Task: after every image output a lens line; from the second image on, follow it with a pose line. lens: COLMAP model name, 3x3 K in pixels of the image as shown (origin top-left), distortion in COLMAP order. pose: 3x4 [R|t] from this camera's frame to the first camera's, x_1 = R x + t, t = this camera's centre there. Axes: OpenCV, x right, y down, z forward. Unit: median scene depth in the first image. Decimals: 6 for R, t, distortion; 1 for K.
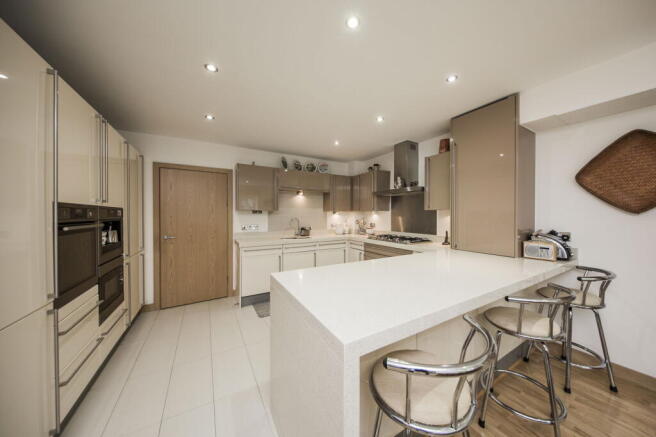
lens RADIAL K [[216.0, 0, 330.0], [0, 216.0, 216.2], [0, 0, 1]] dist [0.018278, 0.000016]
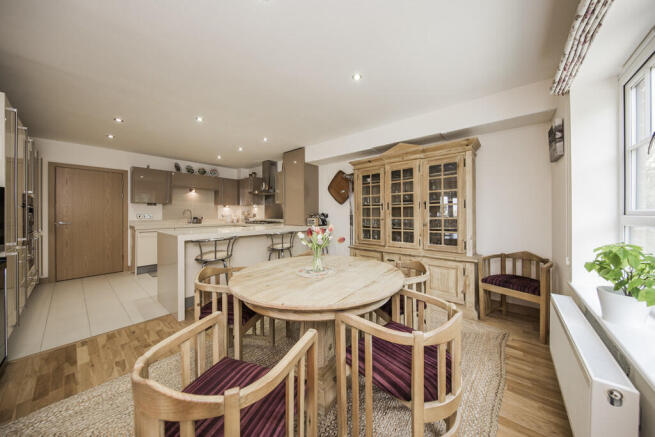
lens RADIAL K [[207.4, 0, 326.0], [0, 207.4, 211.7], [0, 0, 1]] dist [-0.001007, -0.000257]
pose [[0.935468, -0.002480, 0.353403, 0.202973], [0.005555, 0.999955, -0.007687, 0.041538], [-0.353368, 0.009154, 0.935440, -0.533661]]
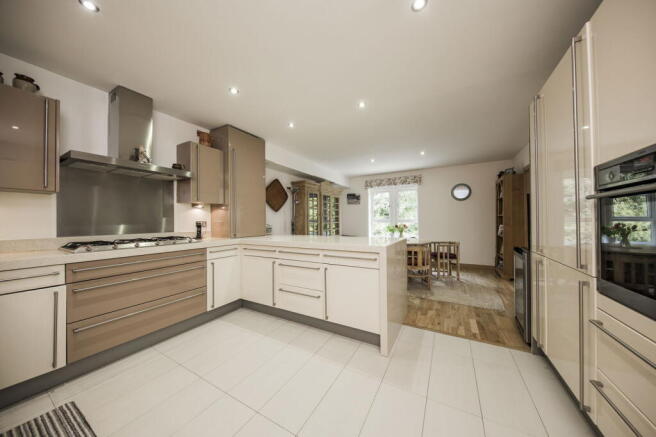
lens RADIAL K [[210.2, 0, 331.6], [0, 210.2, 219.3], [0, 0, 1]] dist [0.000345, -0.003206]
pose [[-0.507941, 0.012905, 0.861295, -0.500950], [0.013212, 0.999887, -0.007190, 0.047895], [-0.861291, 0.007728, -0.508054, 0.830798]]
